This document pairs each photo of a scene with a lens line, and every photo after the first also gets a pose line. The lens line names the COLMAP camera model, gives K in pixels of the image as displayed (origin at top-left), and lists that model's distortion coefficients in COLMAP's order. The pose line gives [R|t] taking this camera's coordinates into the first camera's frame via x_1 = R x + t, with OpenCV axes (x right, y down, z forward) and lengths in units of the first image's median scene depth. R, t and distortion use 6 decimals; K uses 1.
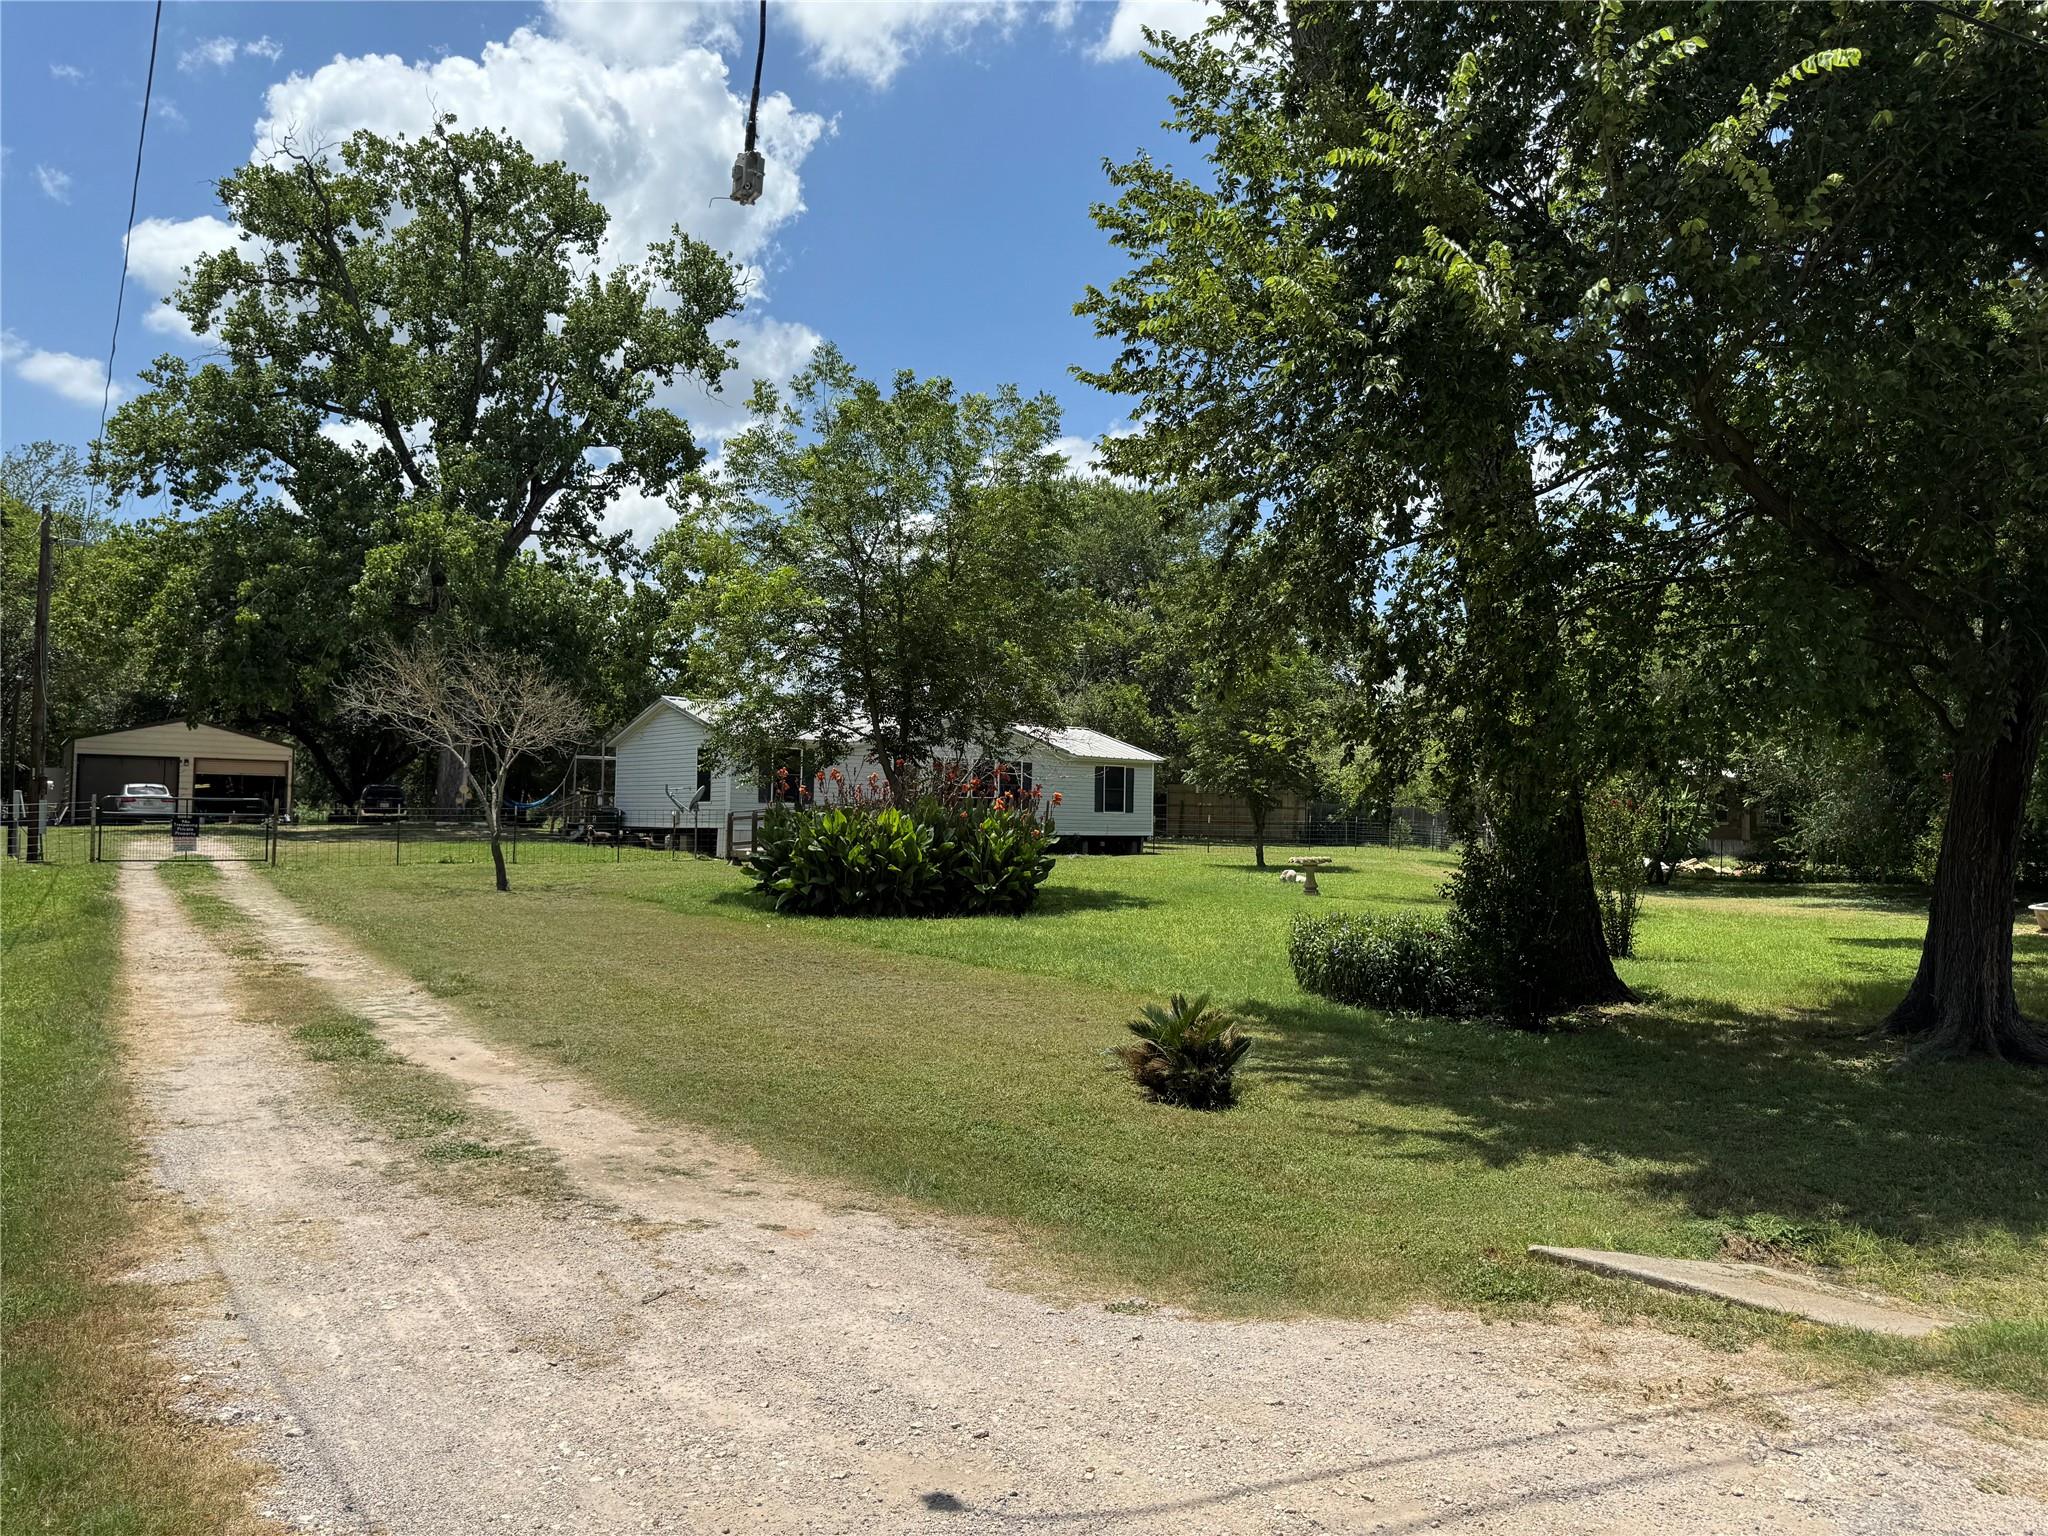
lens RADIAL K [[1427.5, 0, 1024.0], [0, 1427.5, 768.0], [0, 0, 1]] dist [0.117895, -0.167937]
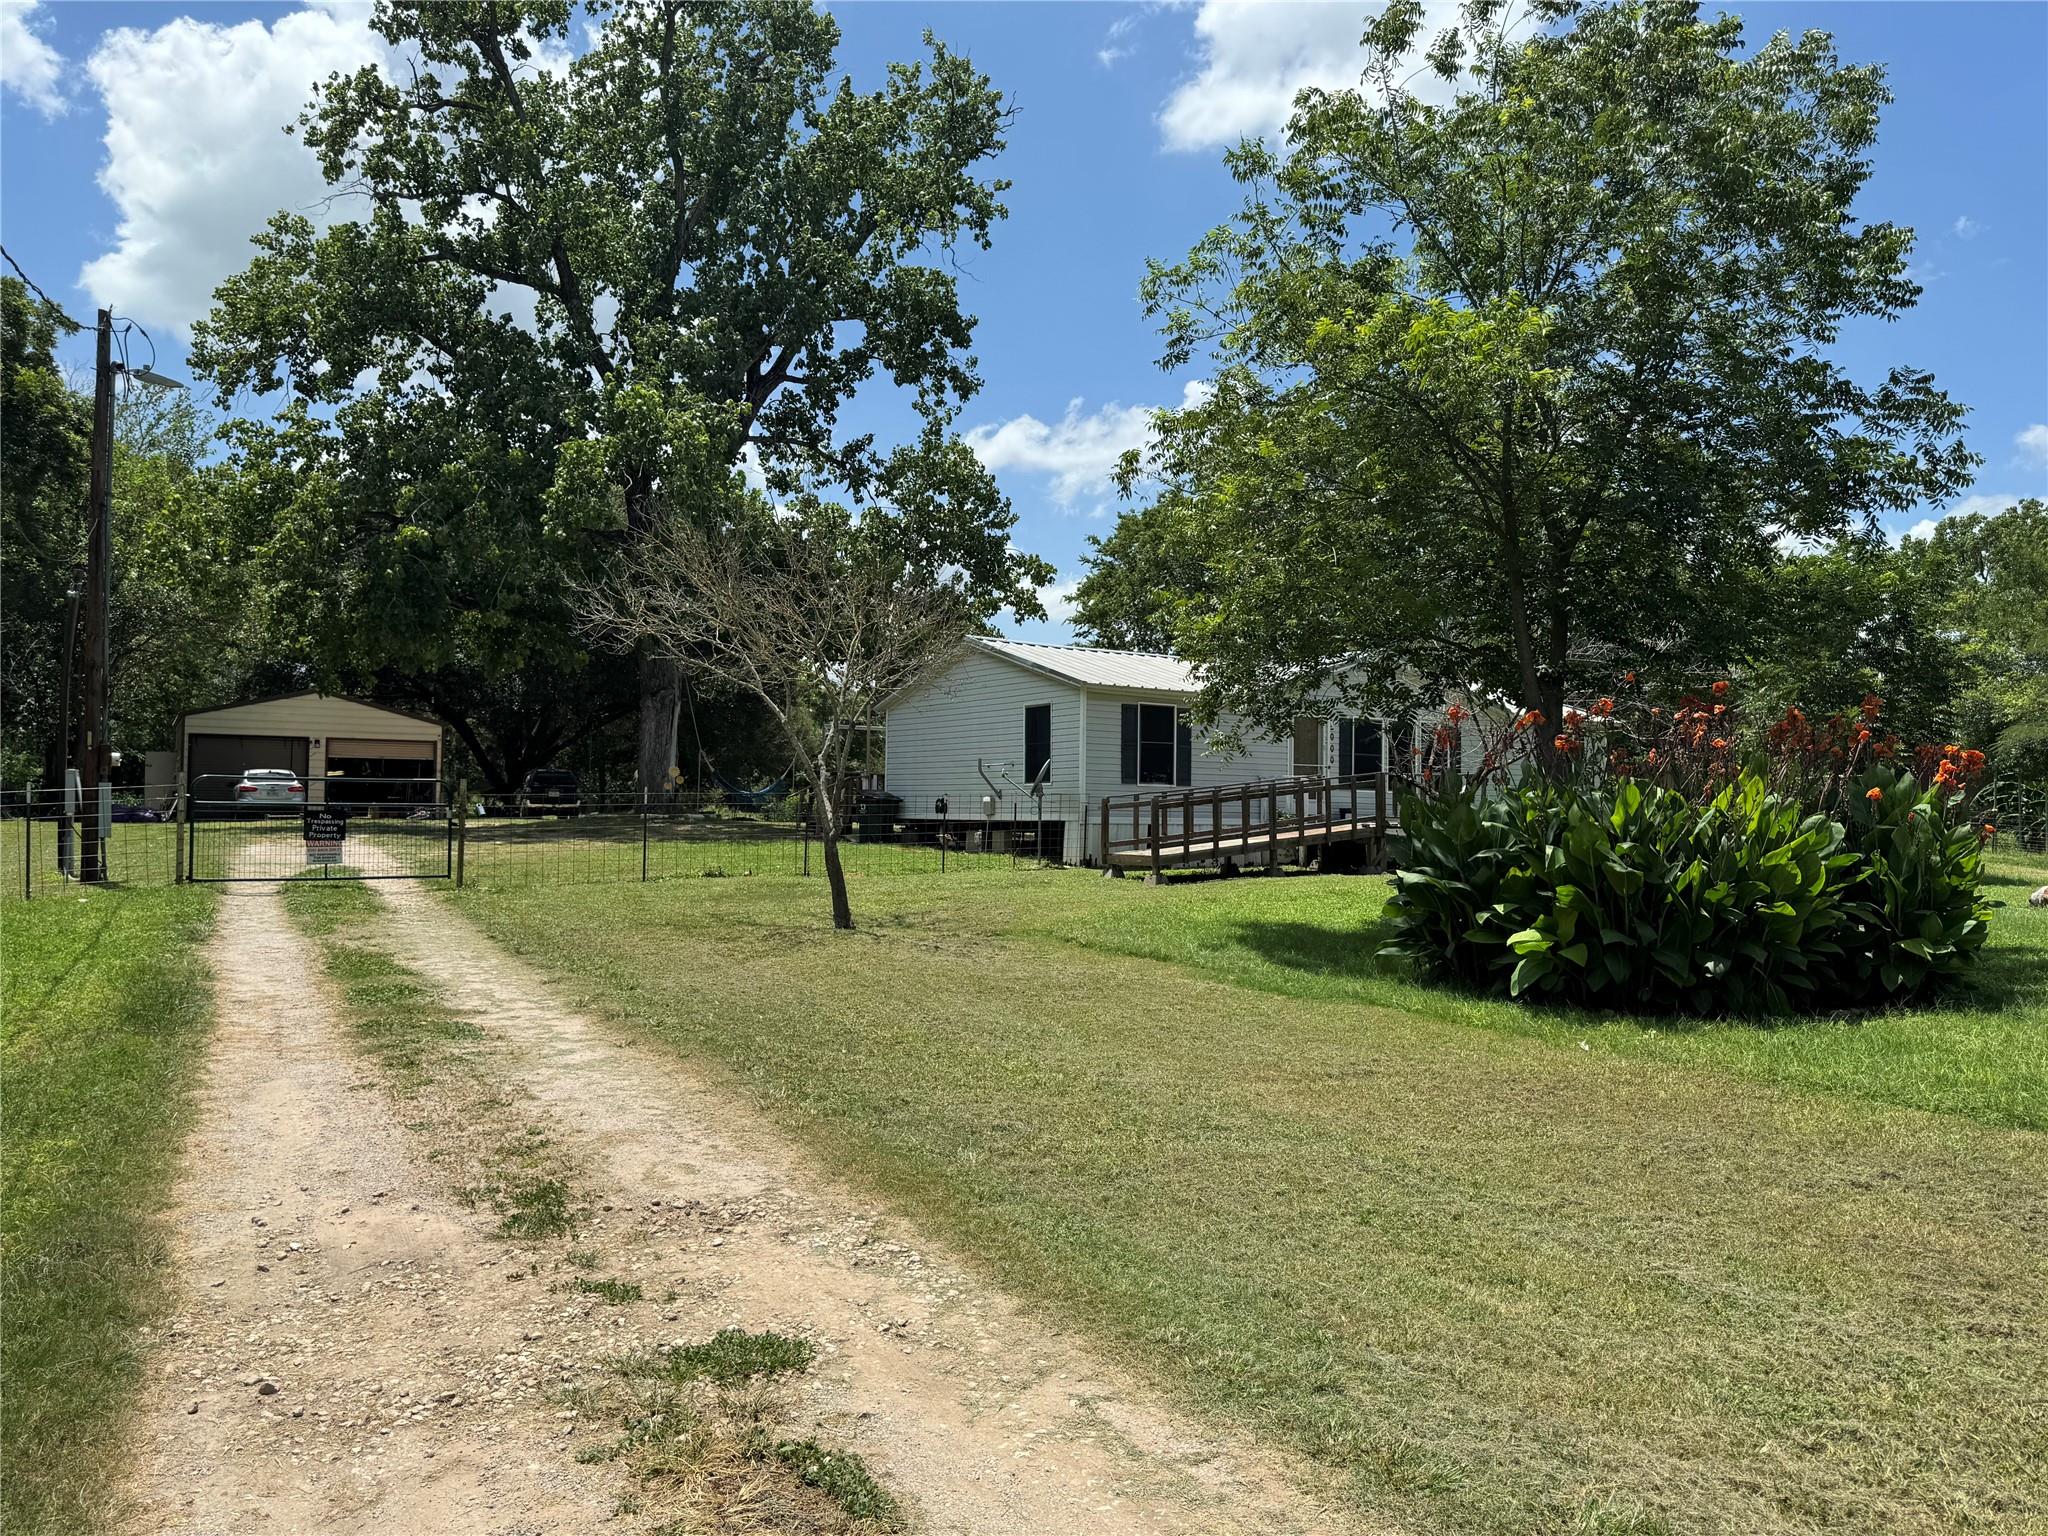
lens RADIAL K [[1443.2, 0, 1061.6], [0, 1443.2, 763.8], [0, 0, 1]] dist [0.118880, -0.201280]
pose [[0.998746, -0.007997, -0.049427, -0.152187], [0.008275, 0.999951, 0.005418, 0.008941], [0.049381, -0.005820, 0.998763, 0.257258]]
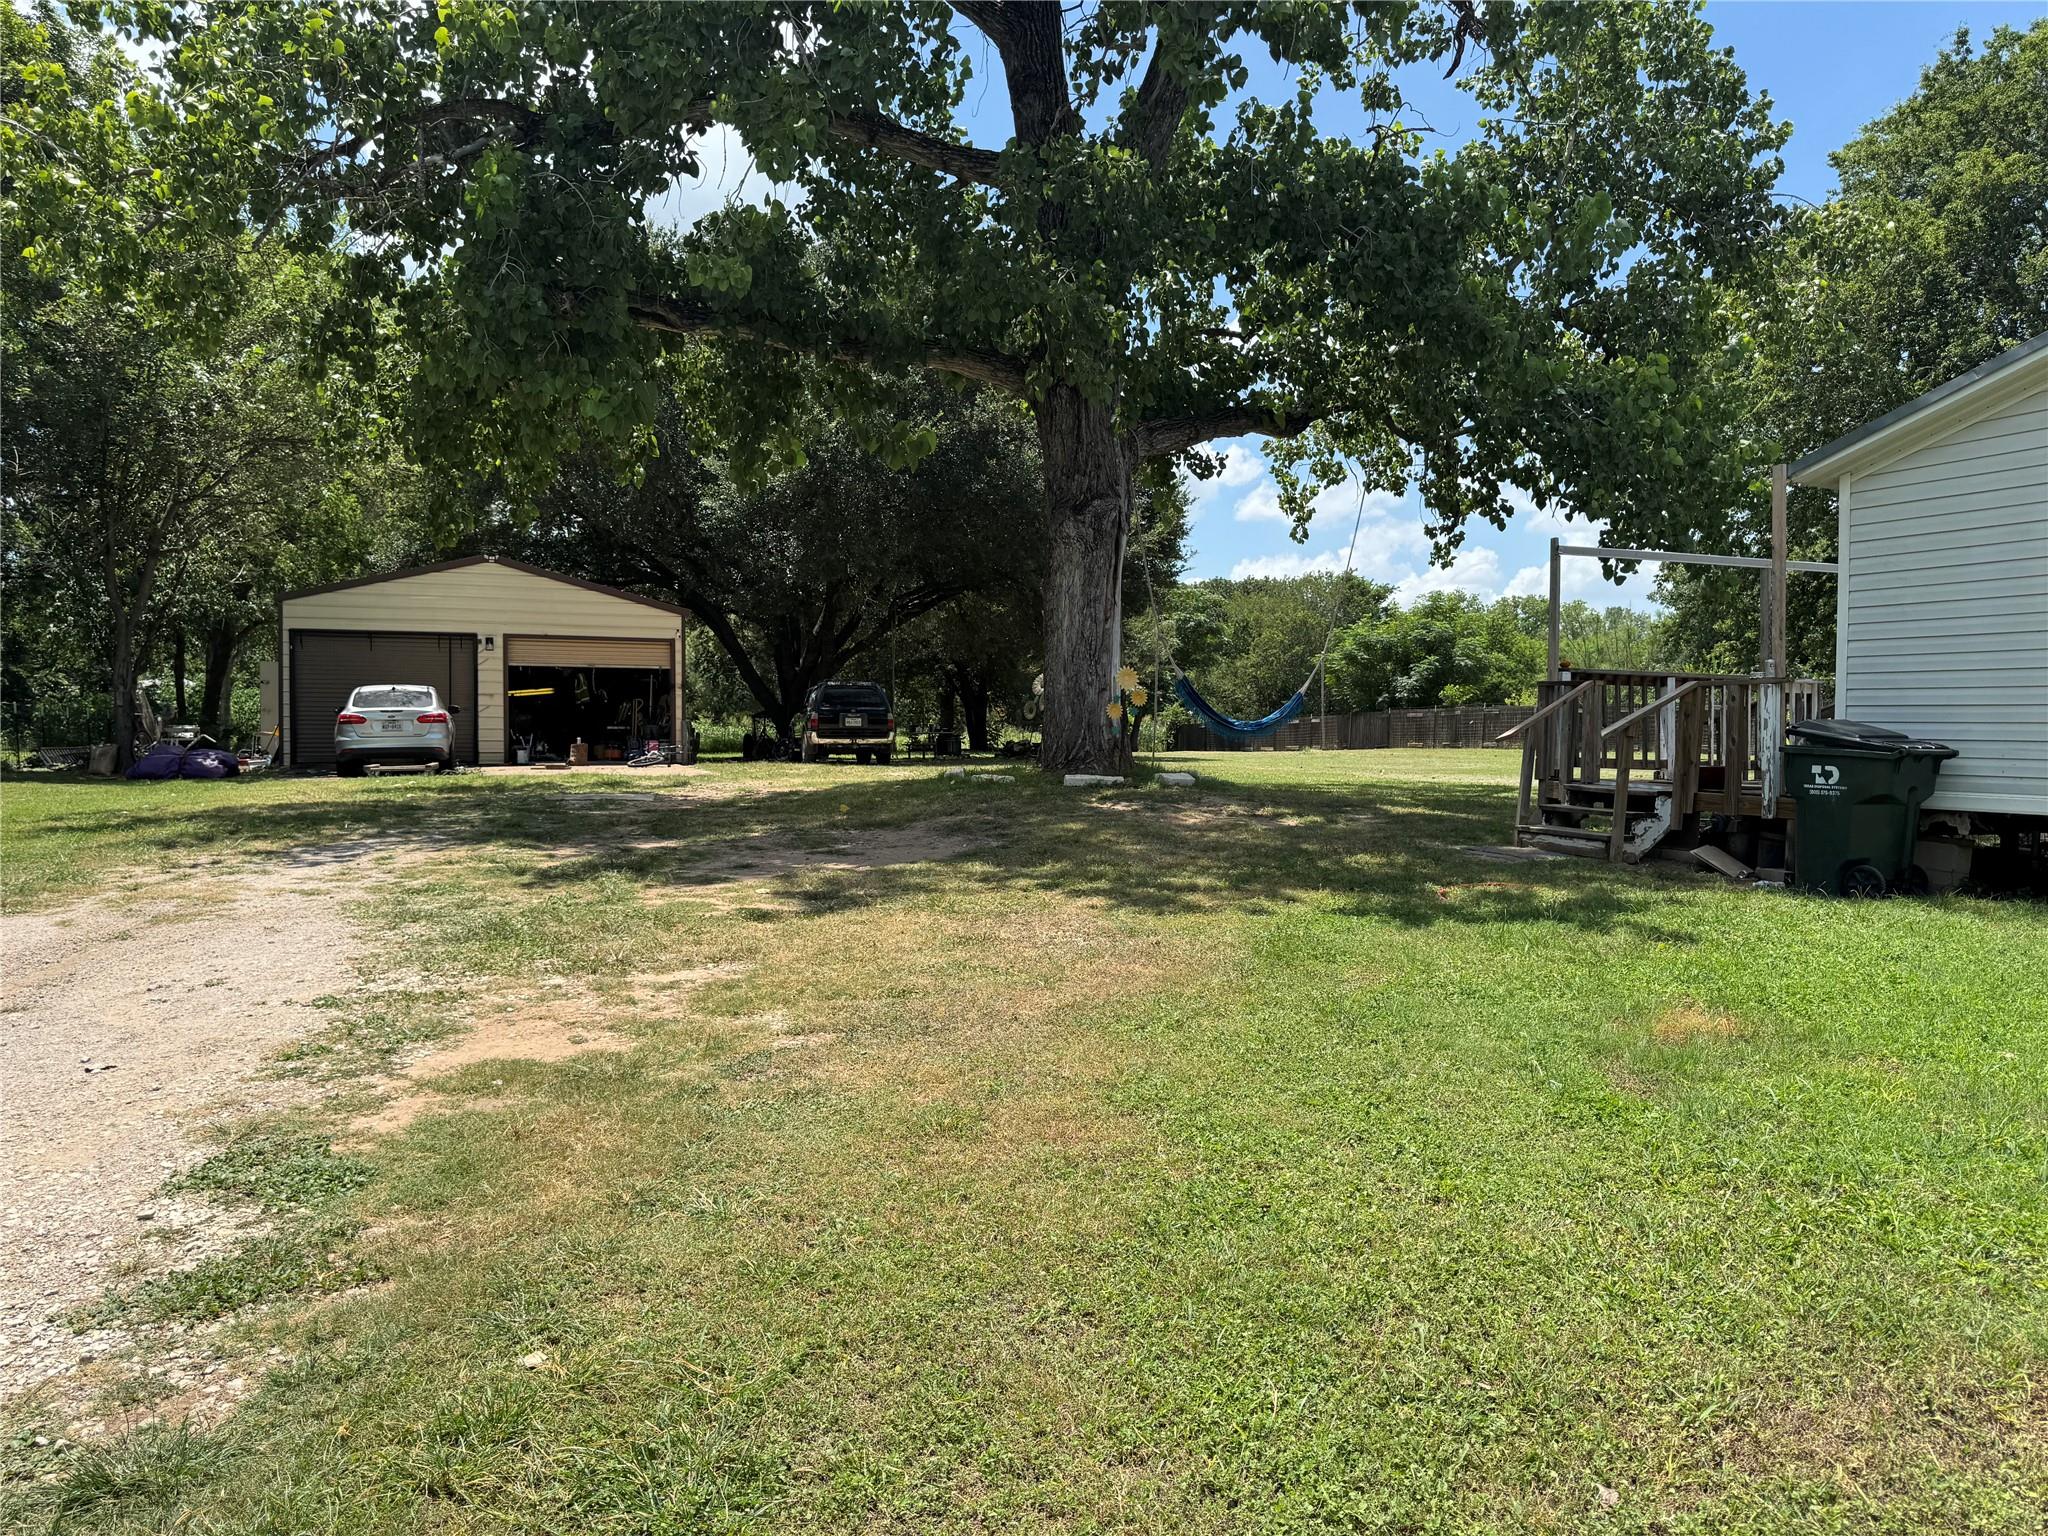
lens RADIAL K [[1443.2, 0, 1061.6], [0, 1443.2, 763.8], [0, 0, 1]] dist [0.118880, -0.201280]
pose [[0.975871, -0.007662, -0.218211, -0.356333], [0.021855, 0.997793, 0.062701, 0.014091], [0.217249, -0.065957, 0.973885, 0.721039]]
